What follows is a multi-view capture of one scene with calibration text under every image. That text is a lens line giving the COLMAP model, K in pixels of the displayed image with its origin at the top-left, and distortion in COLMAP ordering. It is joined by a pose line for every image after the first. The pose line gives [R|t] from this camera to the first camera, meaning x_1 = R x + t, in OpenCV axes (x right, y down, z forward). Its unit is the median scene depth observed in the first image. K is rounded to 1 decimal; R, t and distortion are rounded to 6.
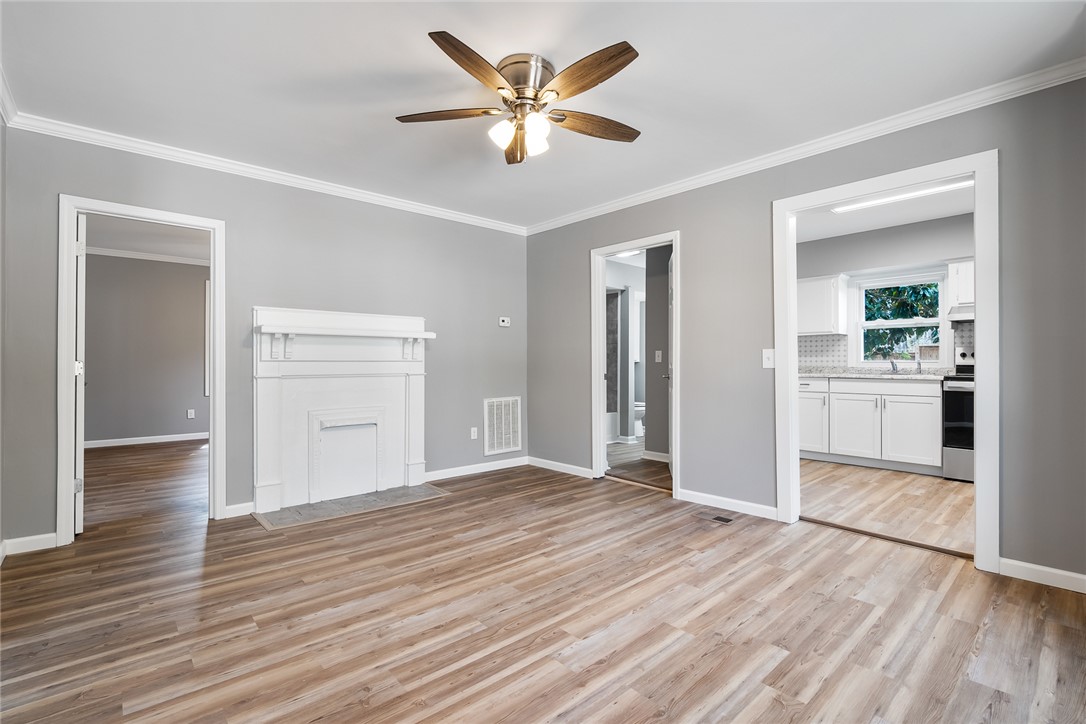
lens RADIAL K [[482.4, 0, 543.4], [0, 482.4, 374.1], [0, 0, 1]] dist [-0.015610, 0.000267]
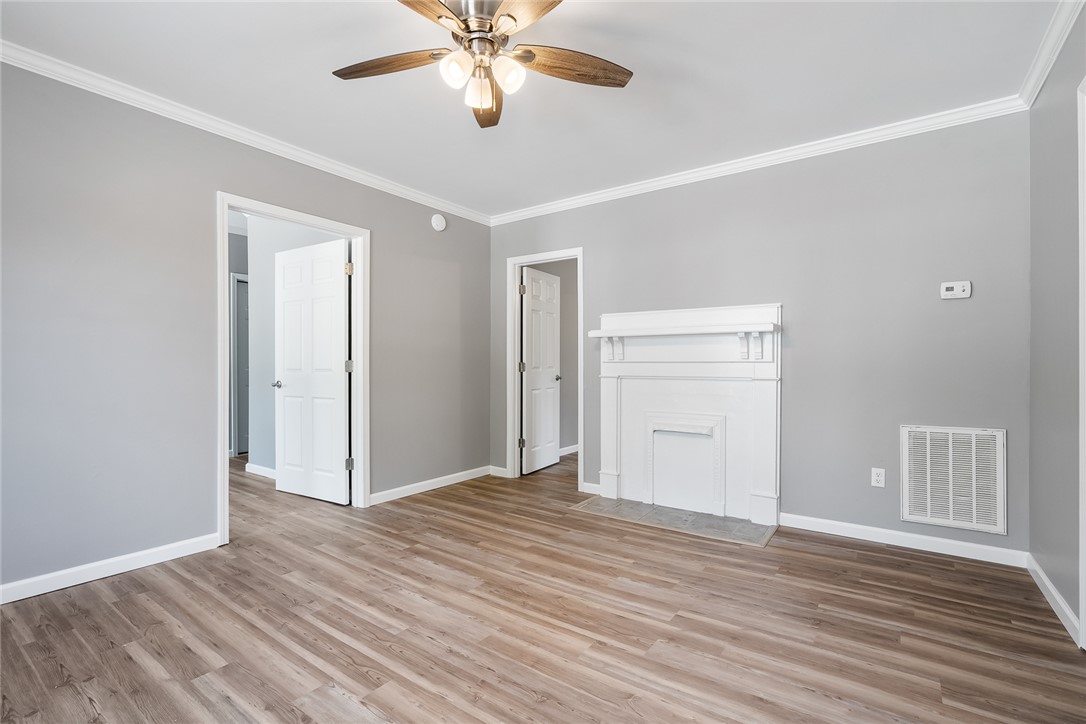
lens RADIAL K [[495.8, 0, 543.5], [0, 495.8, 377.1], [0, 0, 1]] dist [-0.011855, 0.000301]
pose [[0.225827, 0.024519, -0.973859, 0.589940], [-0.024977, 0.999500, 0.019372, -0.013287], [0.973847, 0.019950, 0.226327, 0.683006]]
